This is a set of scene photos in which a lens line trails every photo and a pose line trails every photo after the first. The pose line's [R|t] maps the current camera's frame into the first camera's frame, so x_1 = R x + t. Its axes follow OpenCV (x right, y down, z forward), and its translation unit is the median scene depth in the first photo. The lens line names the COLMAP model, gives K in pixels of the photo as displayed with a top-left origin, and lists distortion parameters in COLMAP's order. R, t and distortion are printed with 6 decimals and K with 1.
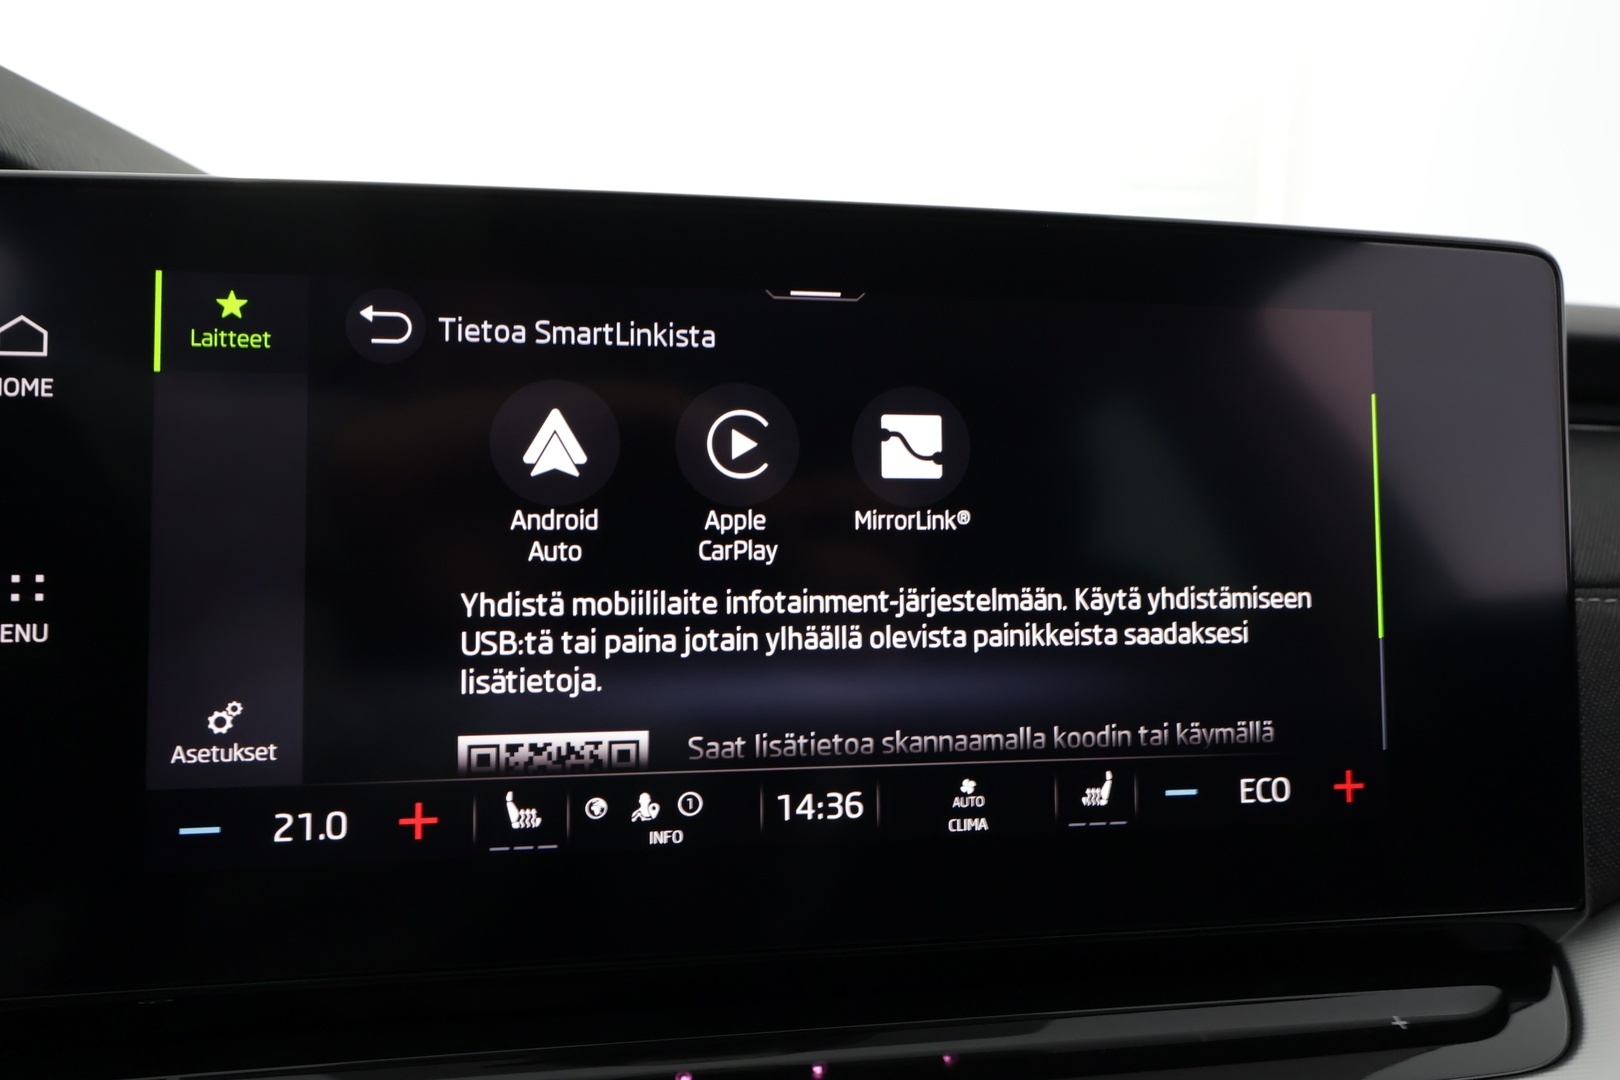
lens RADIAL K [[1047.2, 0, 810.0], [0, 1047.2, 552.6], [0, 0, 1]] dist [0.014853, 0.002231]
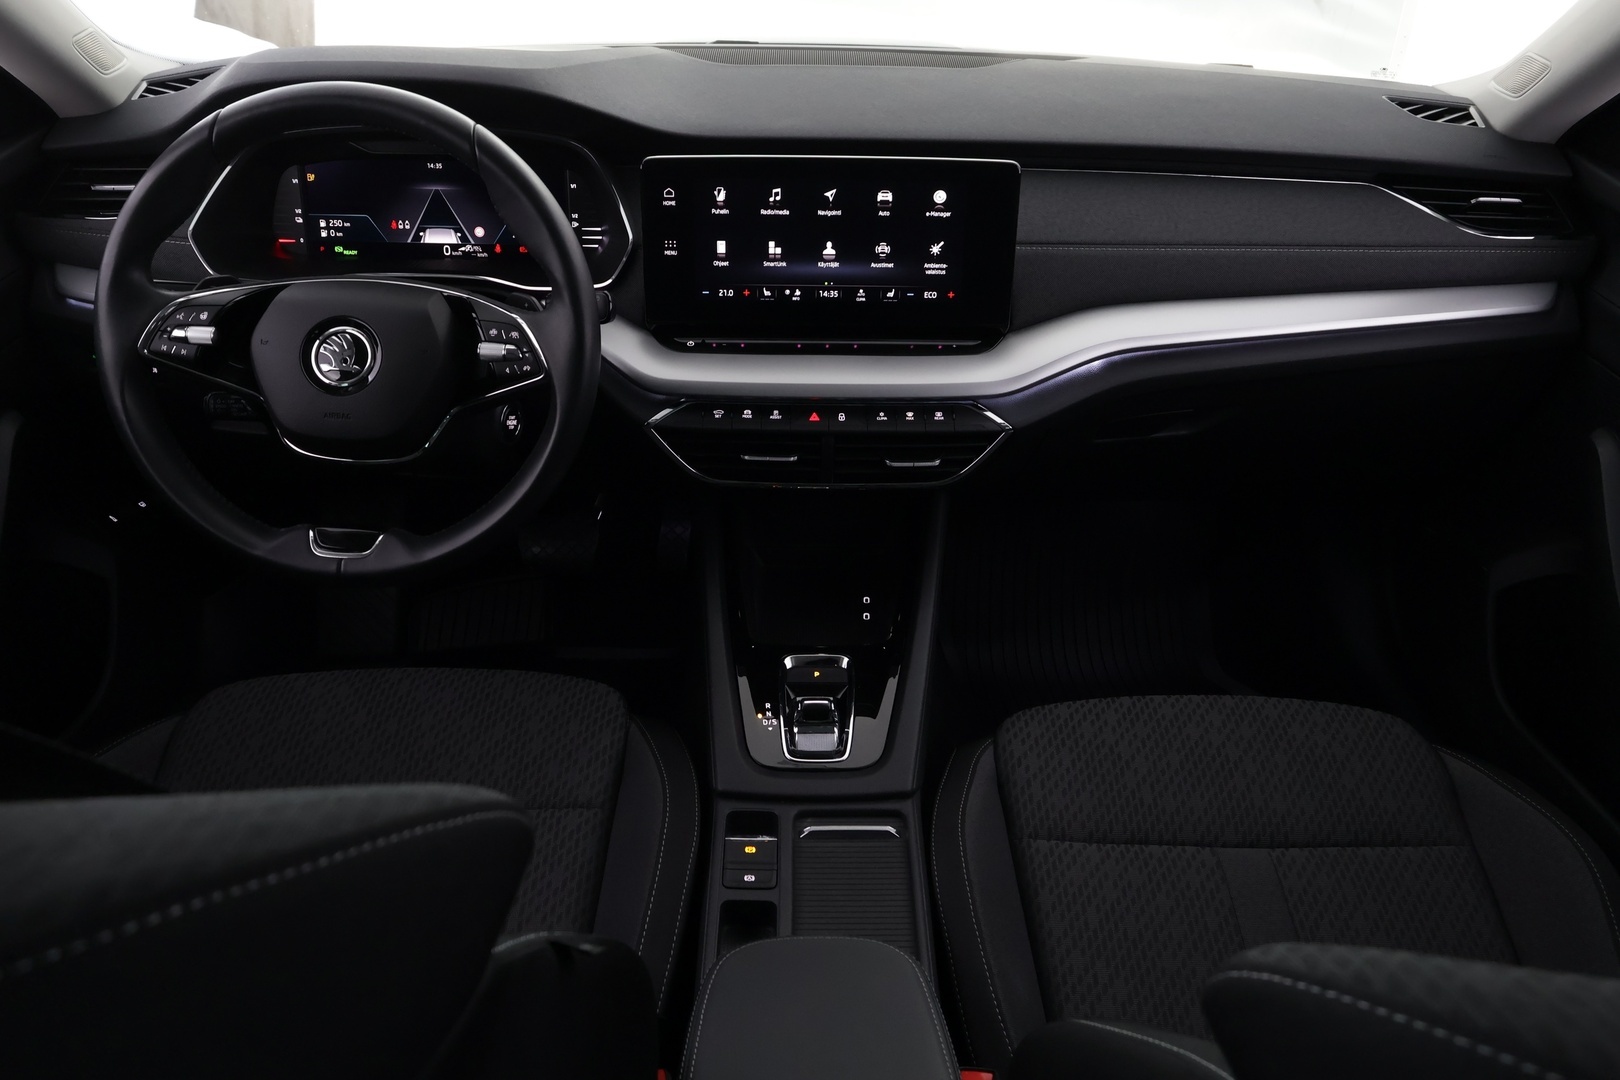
lens RADIAL K [[1247.3, 0, 812.2], [0, 1247.3, 530.7], [0, 0, 1]] dist [-0.001208, -0.007623]
pose [[0.990695, 0.069323, -0.117125, 0.675964], [-0.013940, 0.907720, 0.419346, -1.154948], [0.135387, -0.413811, 0.900239, -4.550845]]
